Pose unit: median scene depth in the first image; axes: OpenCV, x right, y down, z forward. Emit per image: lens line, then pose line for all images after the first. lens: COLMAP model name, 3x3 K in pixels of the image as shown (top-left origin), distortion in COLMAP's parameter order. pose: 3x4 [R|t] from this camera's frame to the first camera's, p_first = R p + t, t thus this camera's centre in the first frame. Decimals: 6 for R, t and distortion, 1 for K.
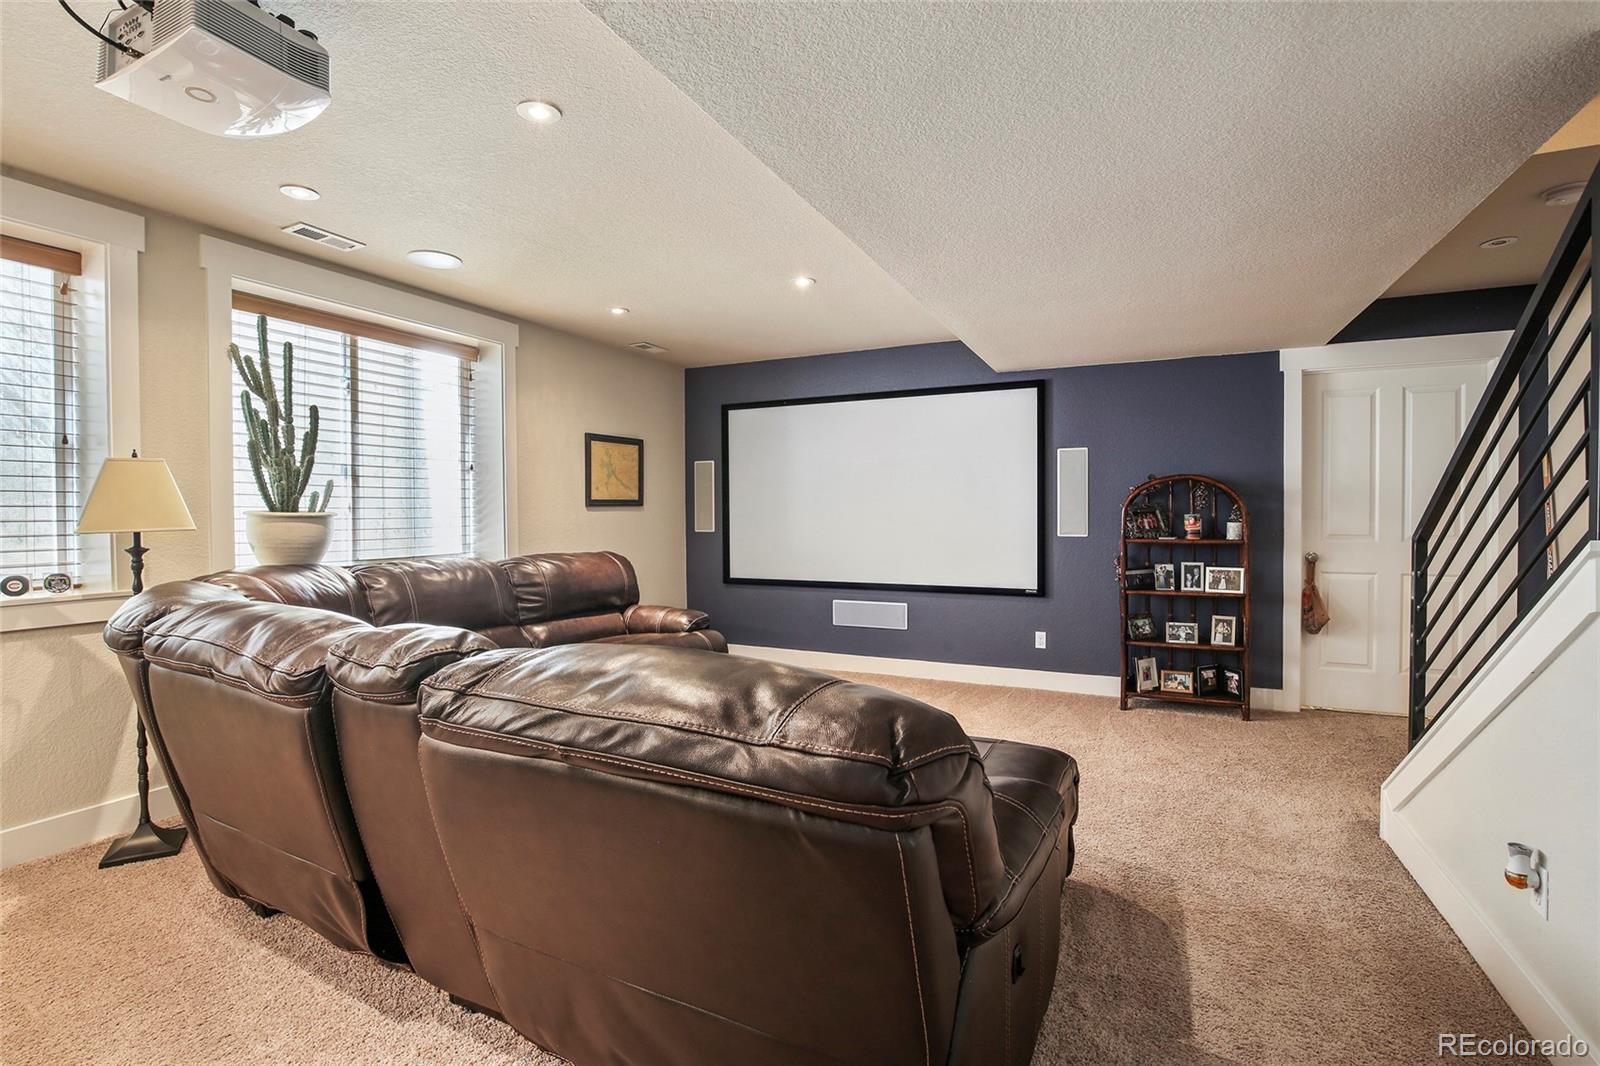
lens RADIAL K [[726.7, 0, 804.2], [0, 726.7, 526.1], [0, 0, 1]] dist [-0.003349, 0.000050]
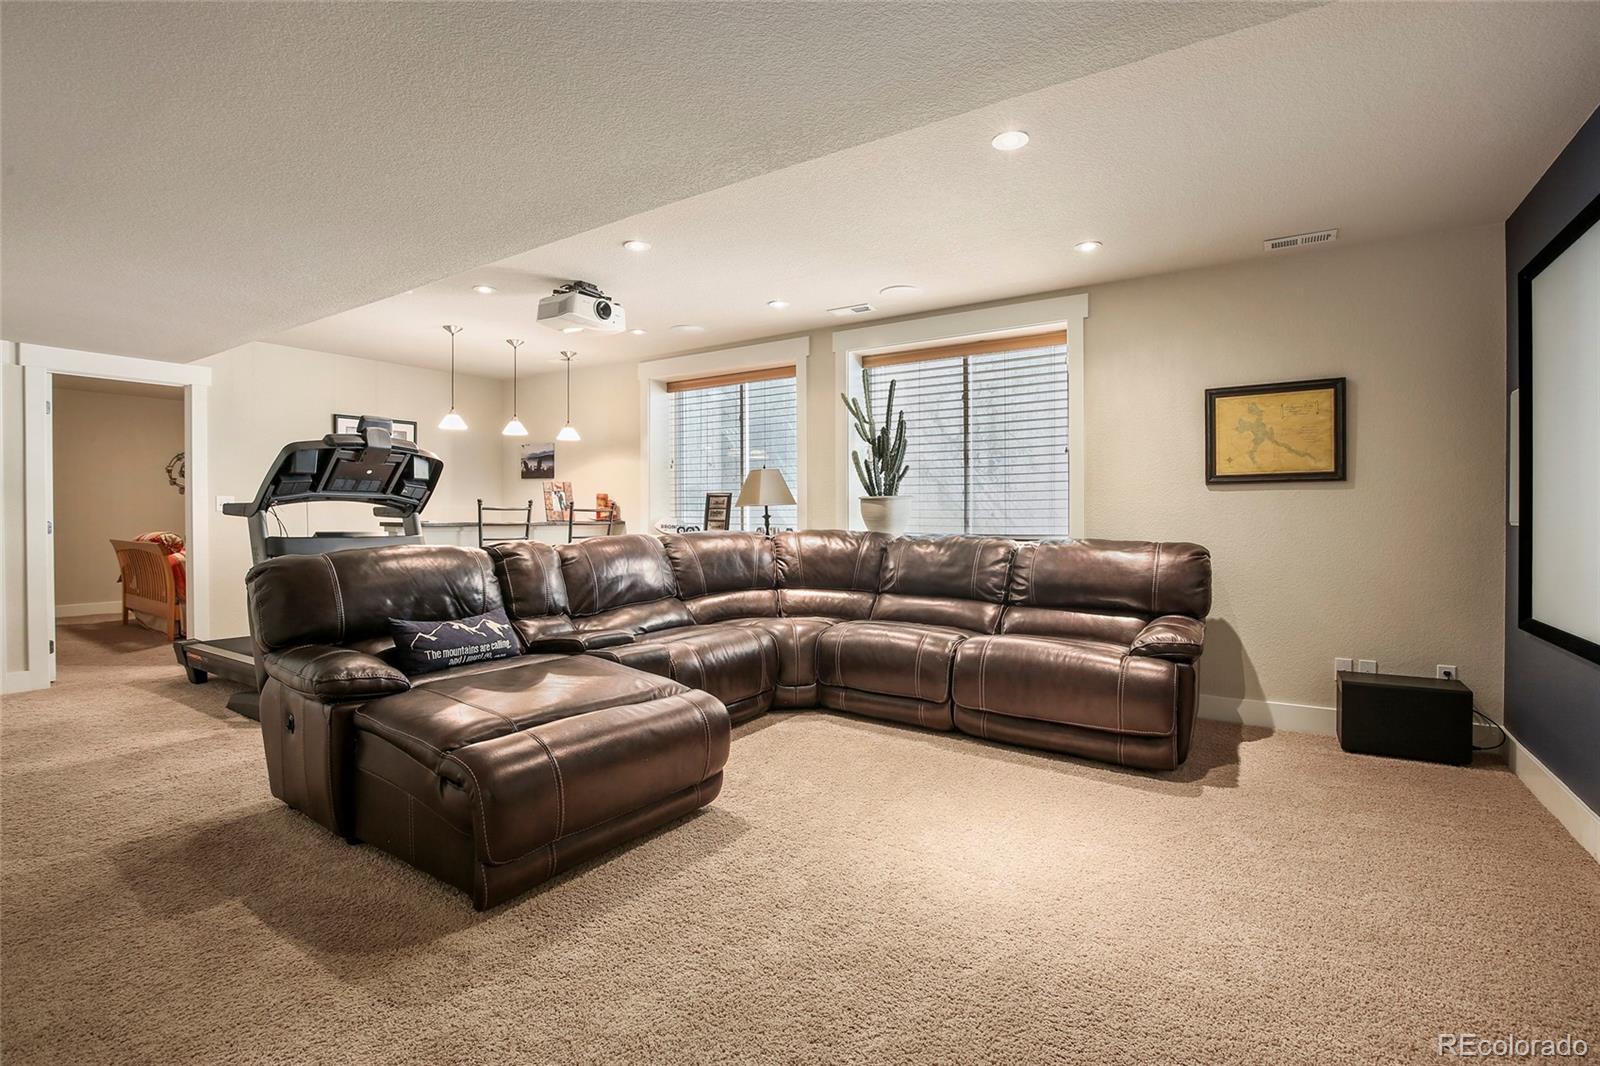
lens RADIAL K [[726.7, 0, 800.8], [0, 726.7, 522.1], [0, 0, 1]] dist [-0.003349, 0.000050]
pose [[-0.099064, 0.015979, -0.994953, 0.654862], [-0.017702, 0.999685, 0.017817, 0.008741], [0.994924, 0.019377, -0.098750, 0.825181]]
